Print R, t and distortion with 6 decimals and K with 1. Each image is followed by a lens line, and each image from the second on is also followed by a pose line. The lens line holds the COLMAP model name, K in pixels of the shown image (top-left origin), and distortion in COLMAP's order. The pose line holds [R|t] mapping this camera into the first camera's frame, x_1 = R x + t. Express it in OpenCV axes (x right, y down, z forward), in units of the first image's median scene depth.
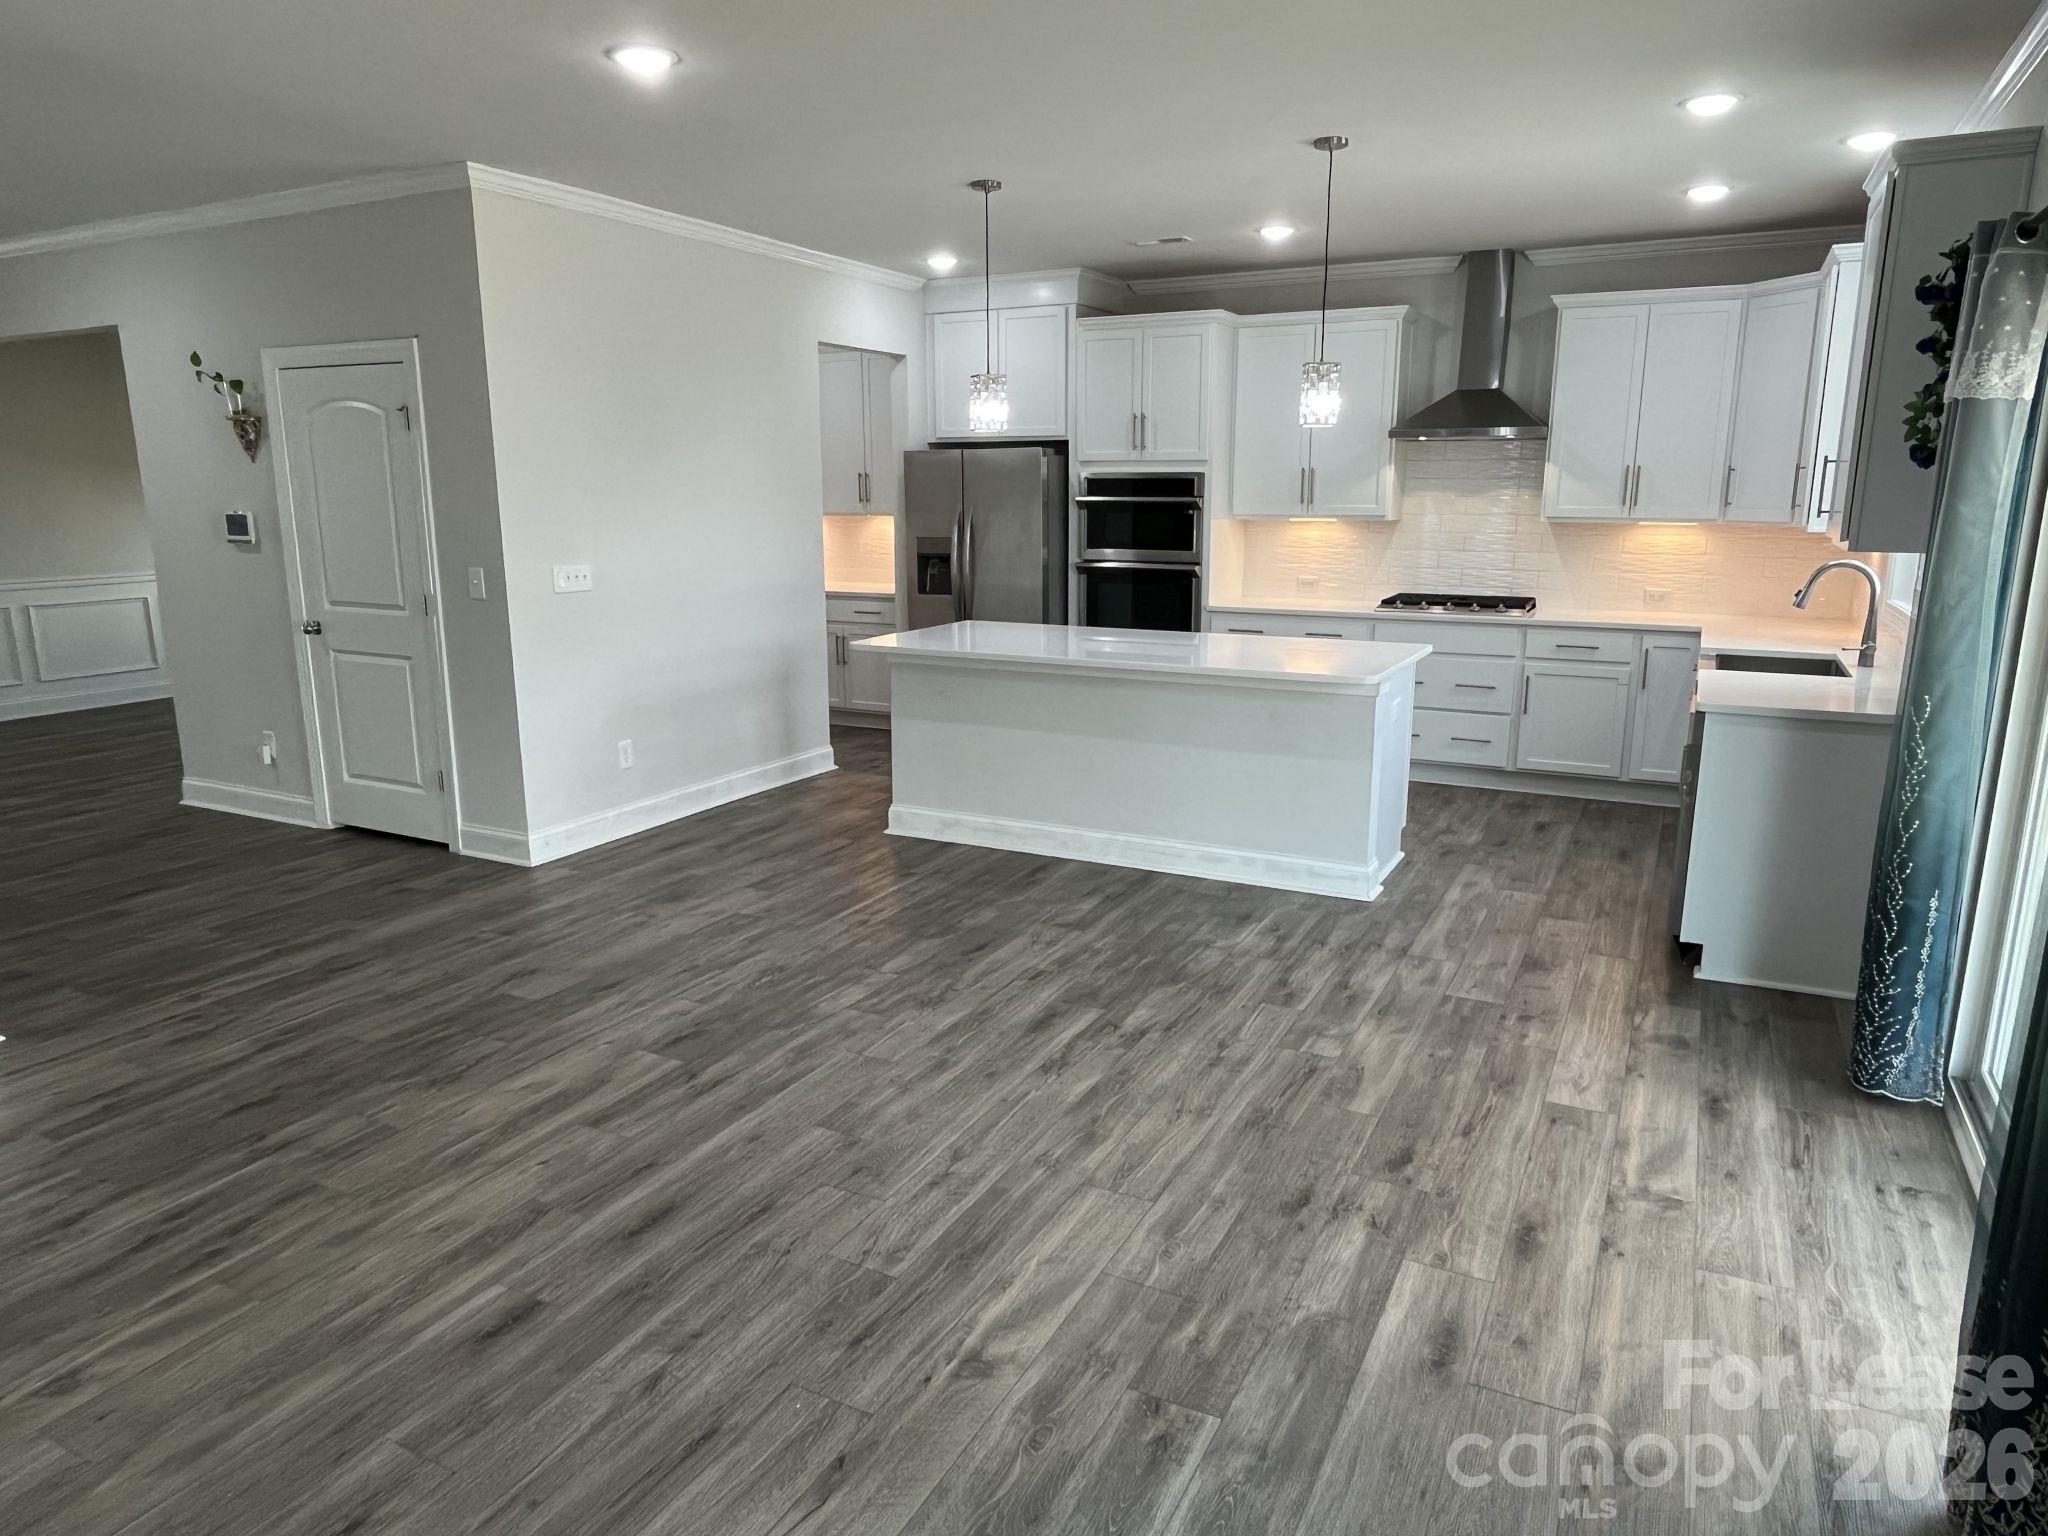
lens RADIAL K [[1265.4, 0, 1036.8], [0, 1265.4, 760.3], [0, 0, 1]] dist [-0.004361, 0.000367]
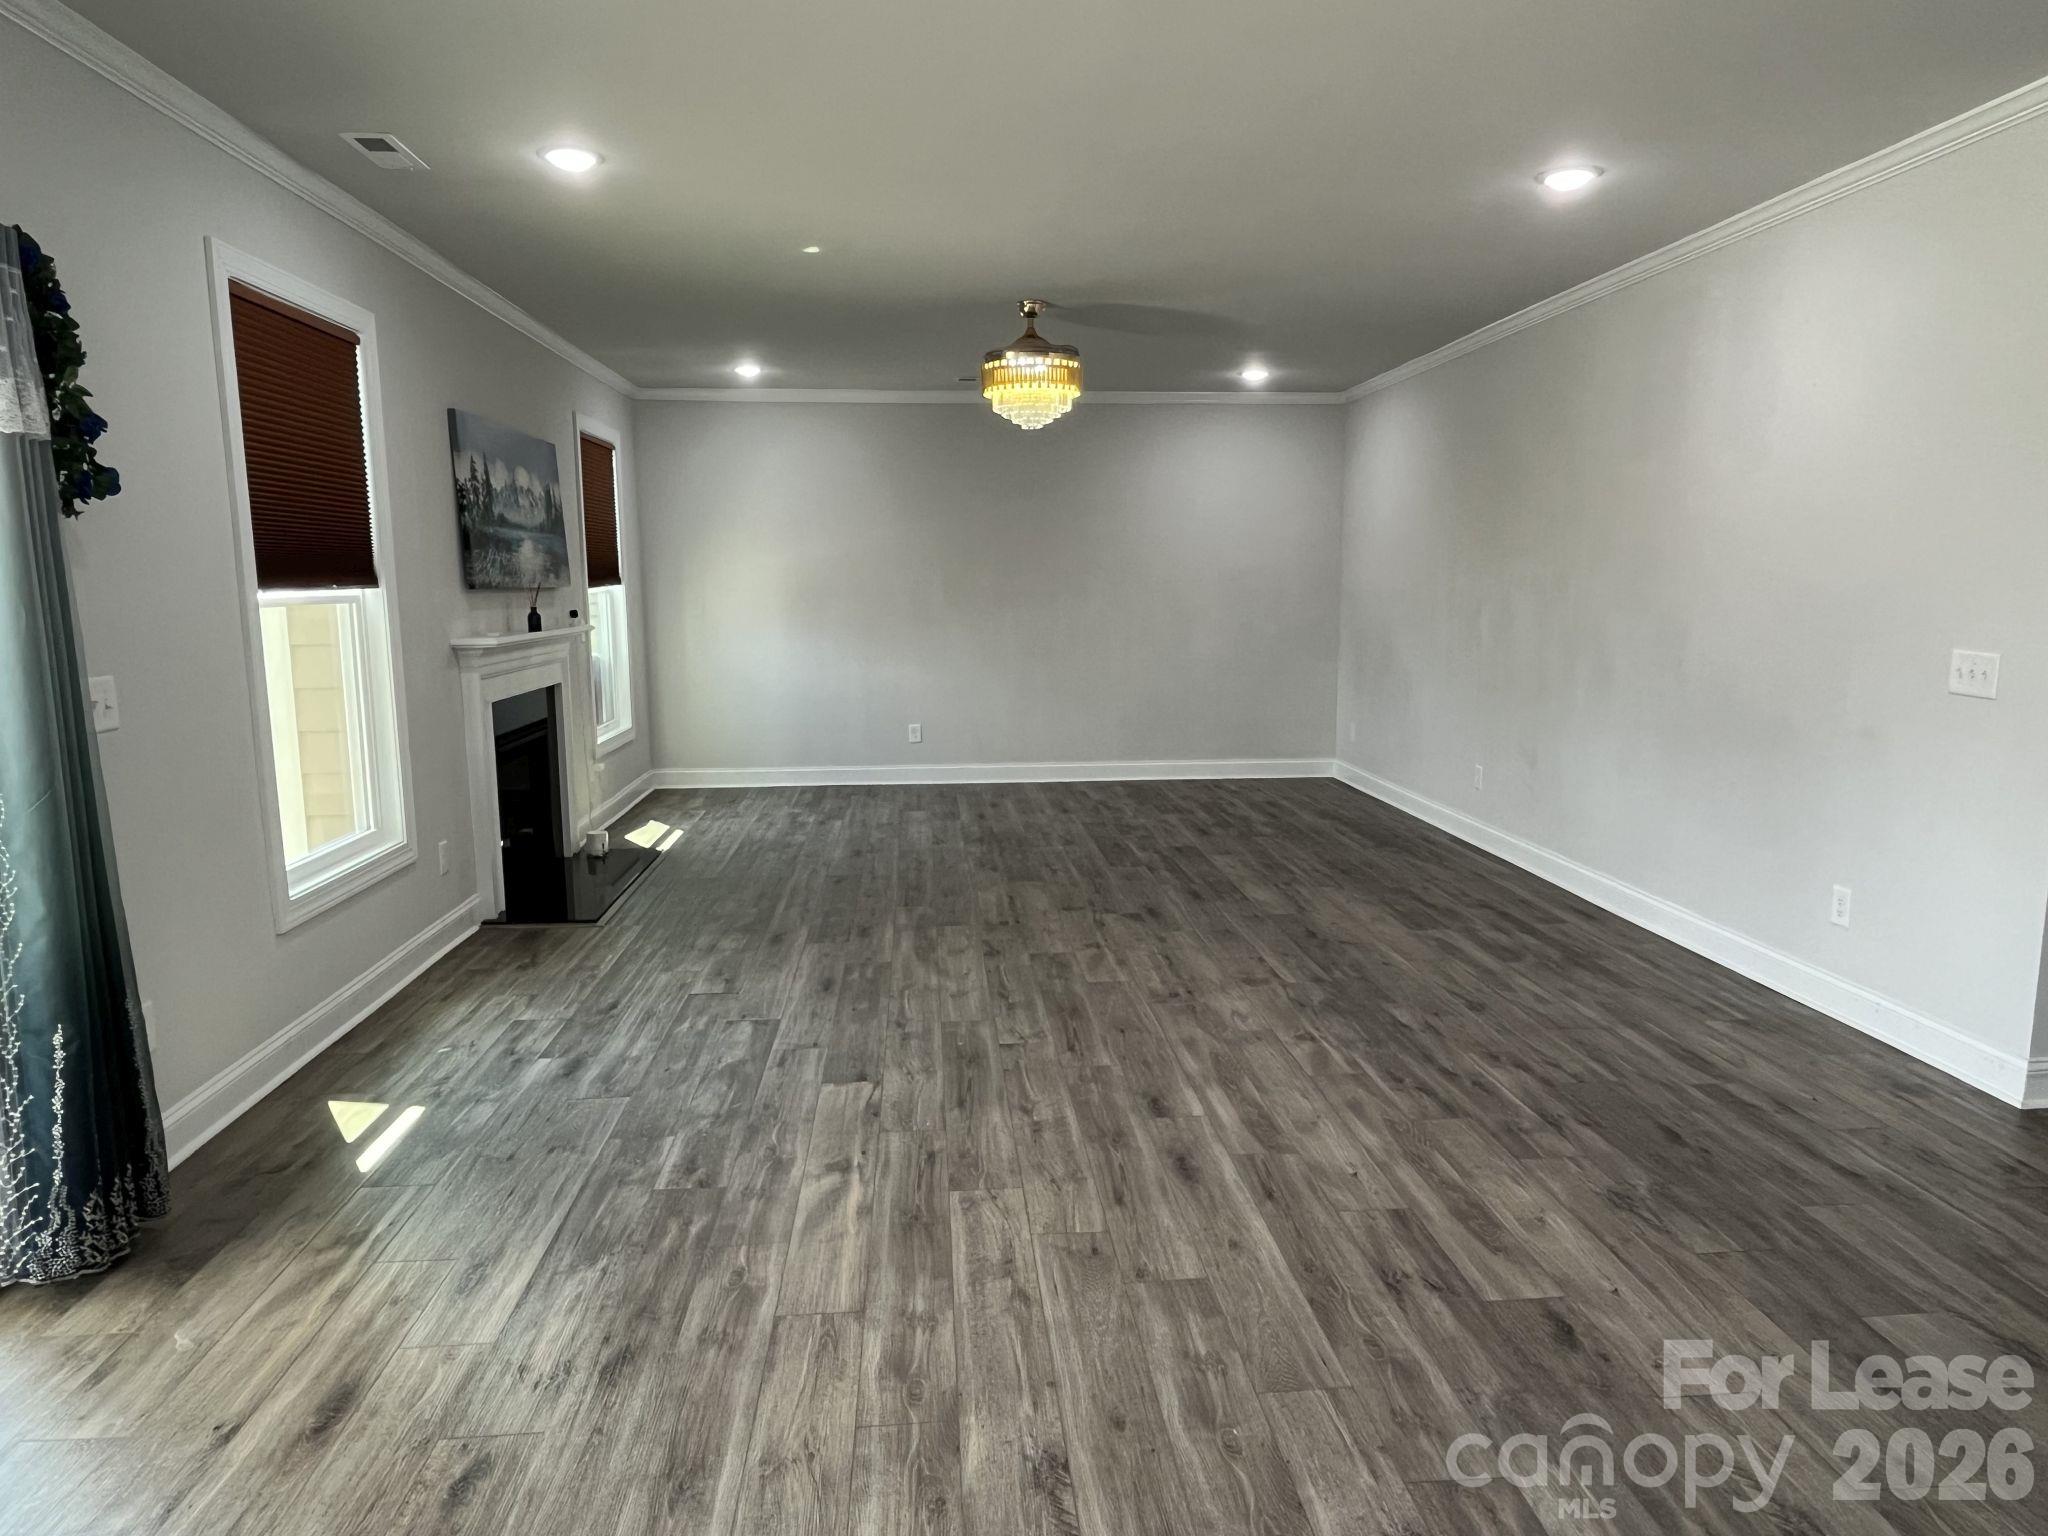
lens RADIAL K [[1265.4, 0, 1023.6], [0, 1265.4, 767.8], [0, 0, 1]] dist [-0.004361, 0.000367]
pose [[-0.848025, 0.087035, -0.522761, 0.361193], [-0.104387, 0.939664, 0.325782, -0.311620], [0.519574, 0.330841, -0.787773, 1.590556]]
